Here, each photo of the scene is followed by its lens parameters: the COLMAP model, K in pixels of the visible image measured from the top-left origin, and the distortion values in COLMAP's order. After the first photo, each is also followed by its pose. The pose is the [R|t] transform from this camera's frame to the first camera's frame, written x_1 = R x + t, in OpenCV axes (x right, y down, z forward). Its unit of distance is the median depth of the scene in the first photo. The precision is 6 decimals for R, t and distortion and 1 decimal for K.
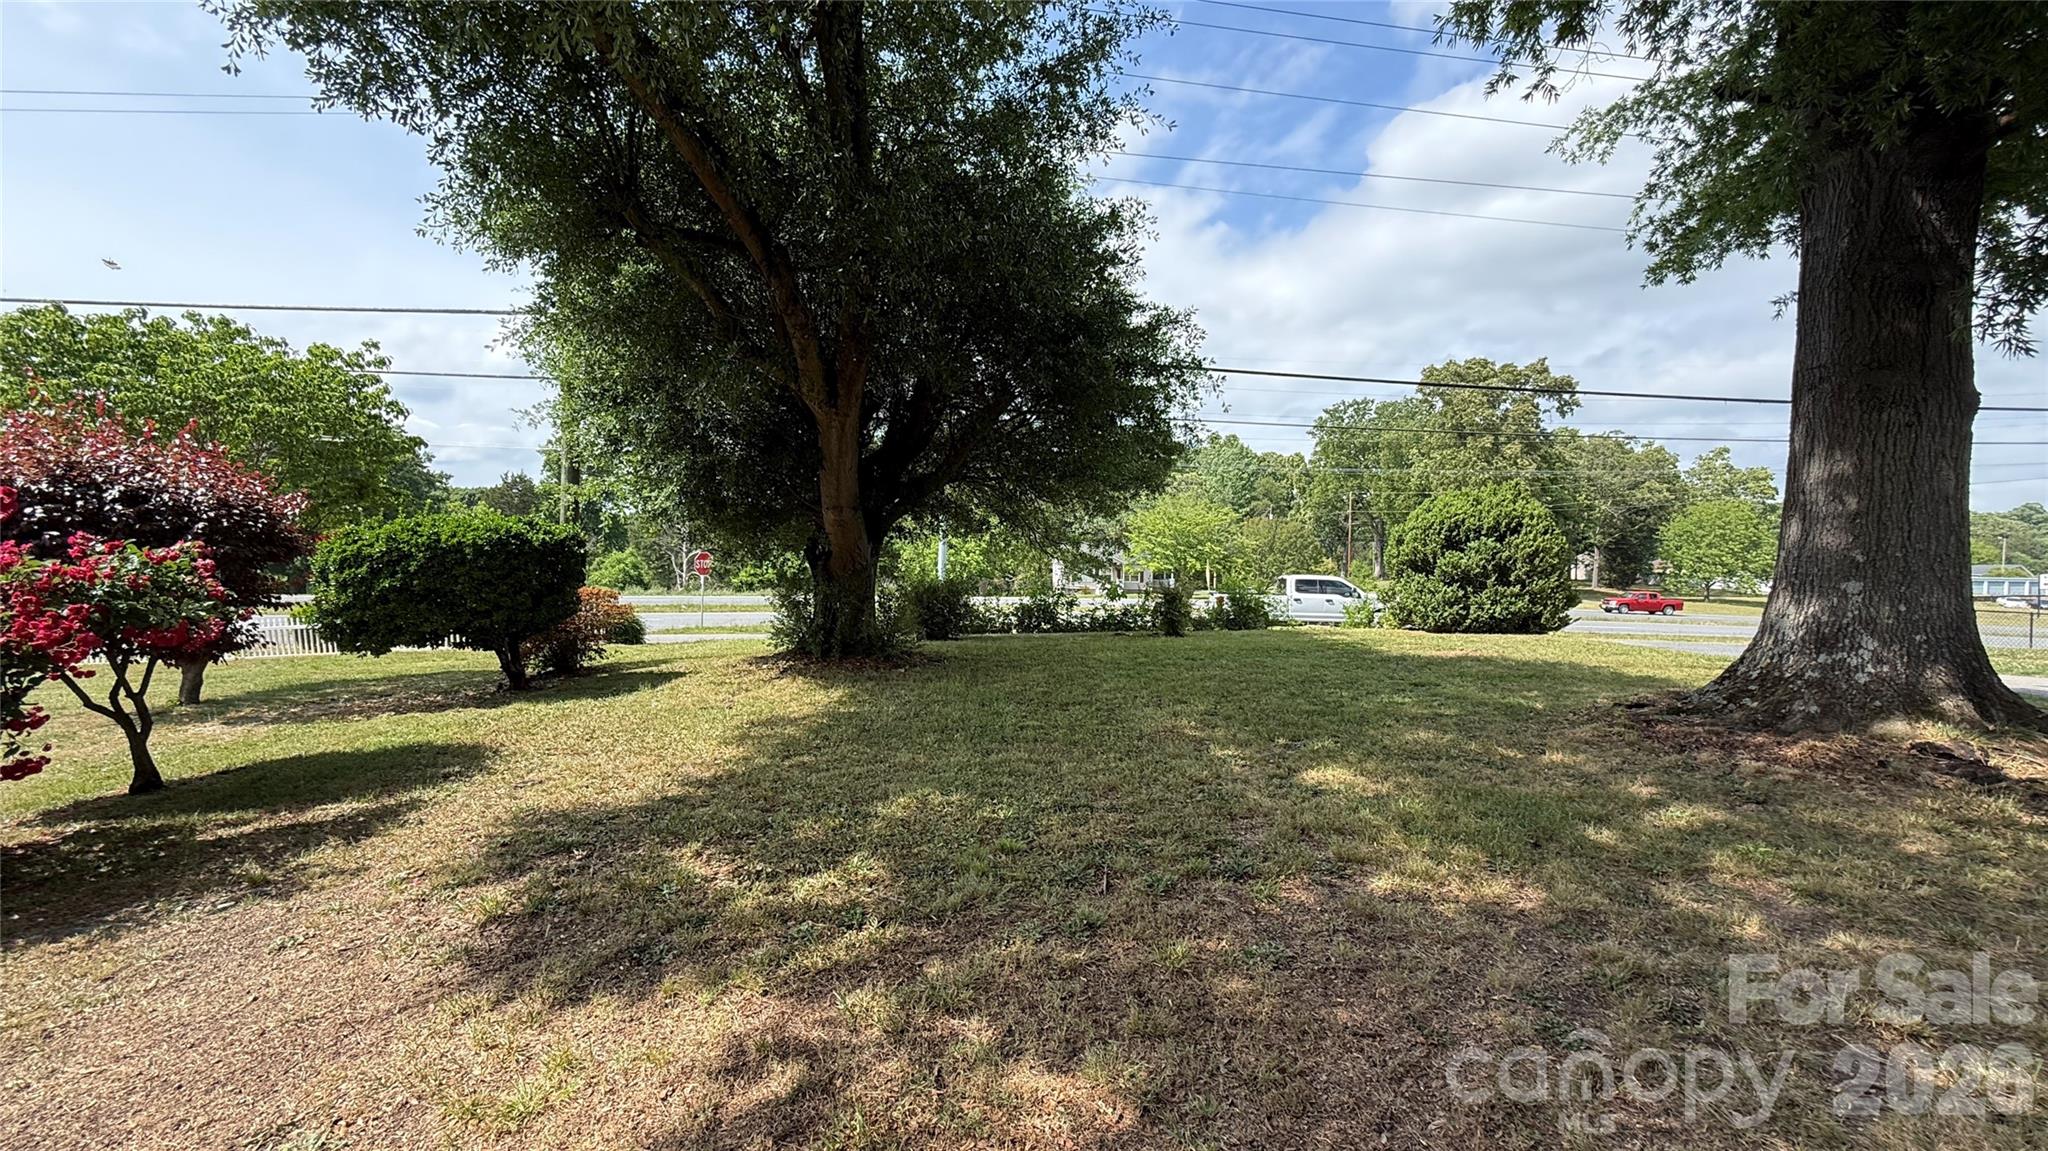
lens RADIAL K [[820.3, 0, 1033.4], [0, 820.3, 573.7], [0, 0, 1]] dist [0.000925, 0.000853]
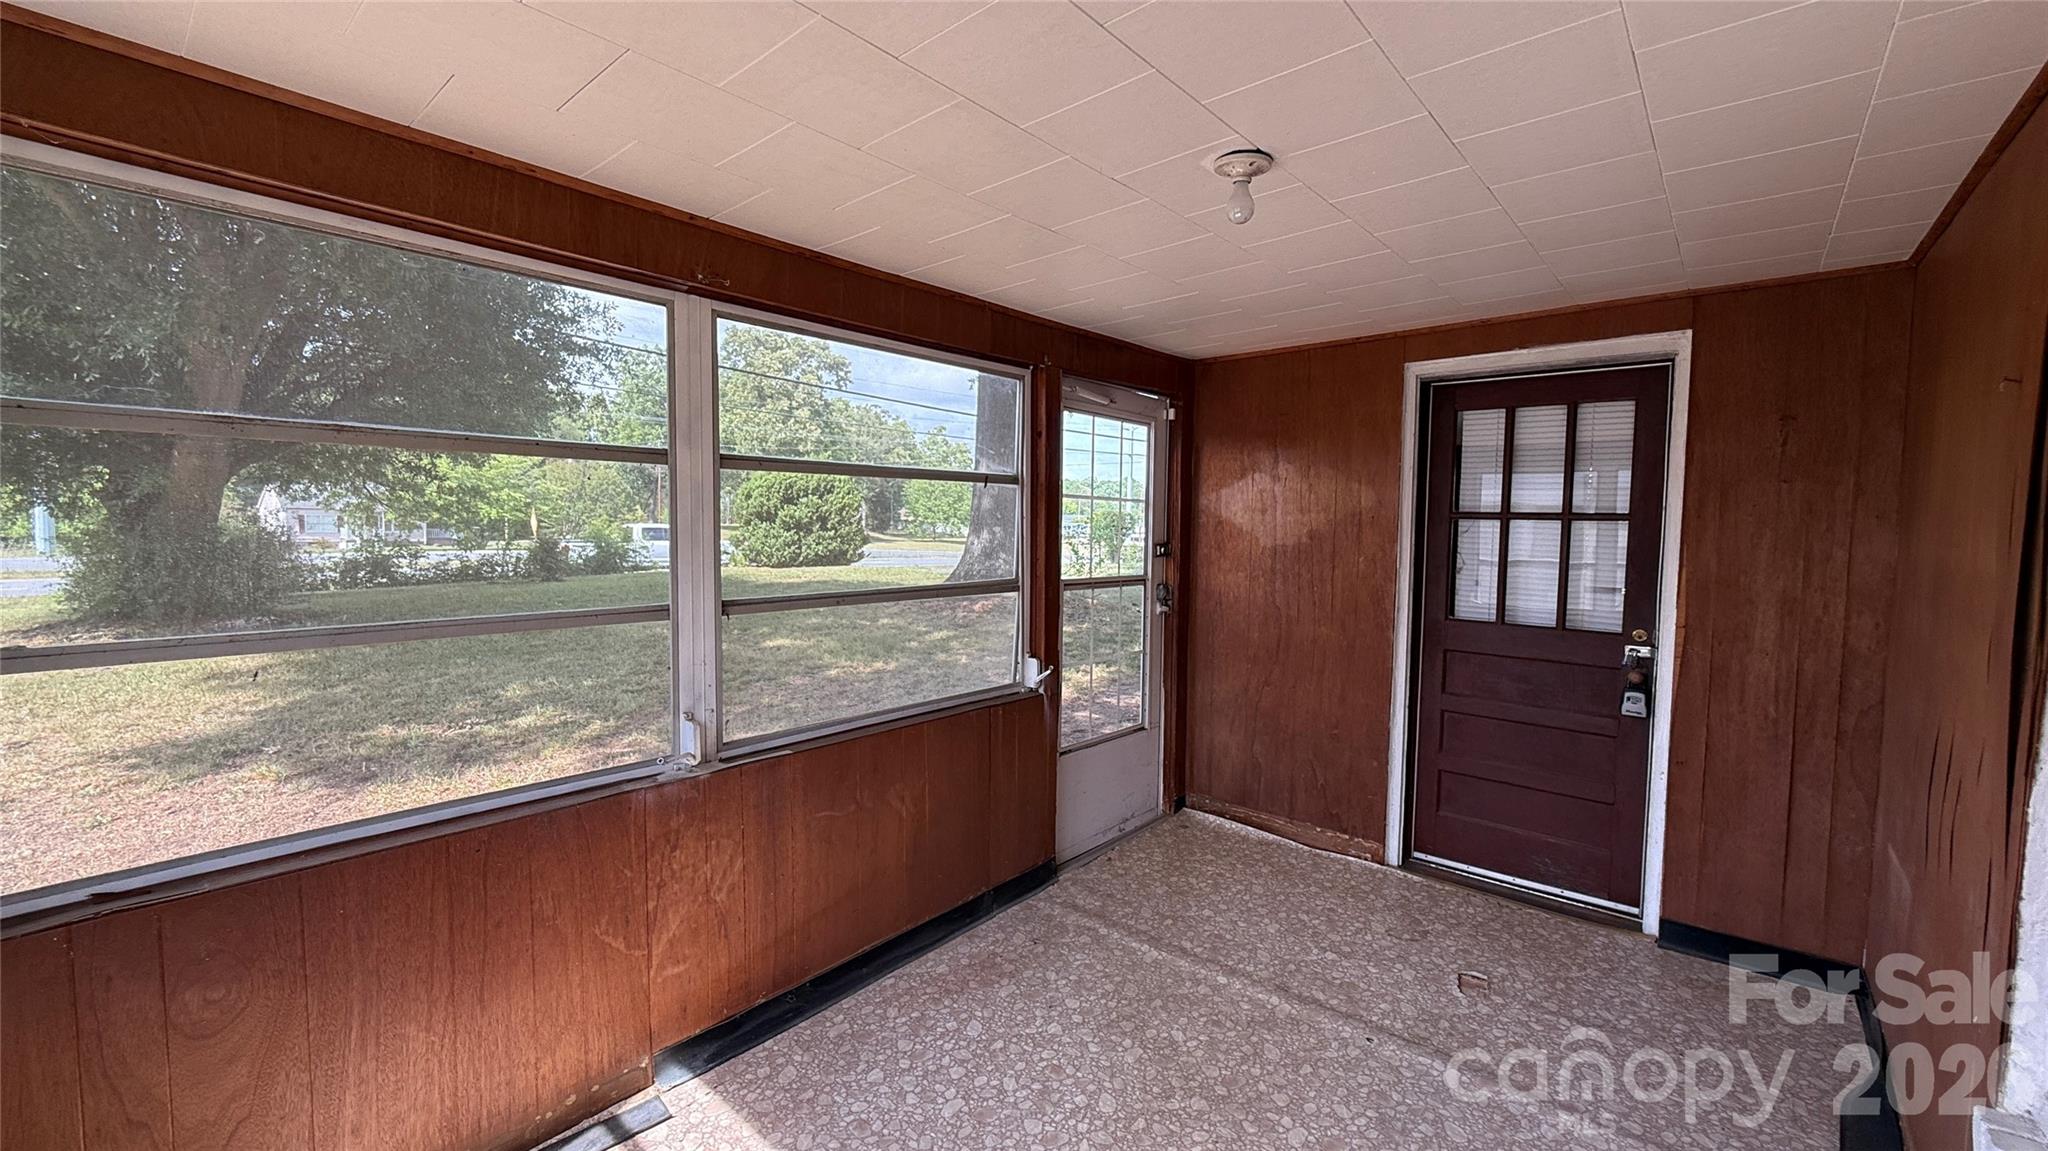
lens RADIAL K [[820.3, 0, 1025.0], [0, 820.3, 571.4], [0, 0, 1]] dist [0.000925, 0.000853]
pose [[0.696985, -0.046121, 0.715601, -0.171320], [0.002039, 0.998053, 0.062339, -0.002889], [-0.717082, -0.041990, 0.695722, -0.191540]]
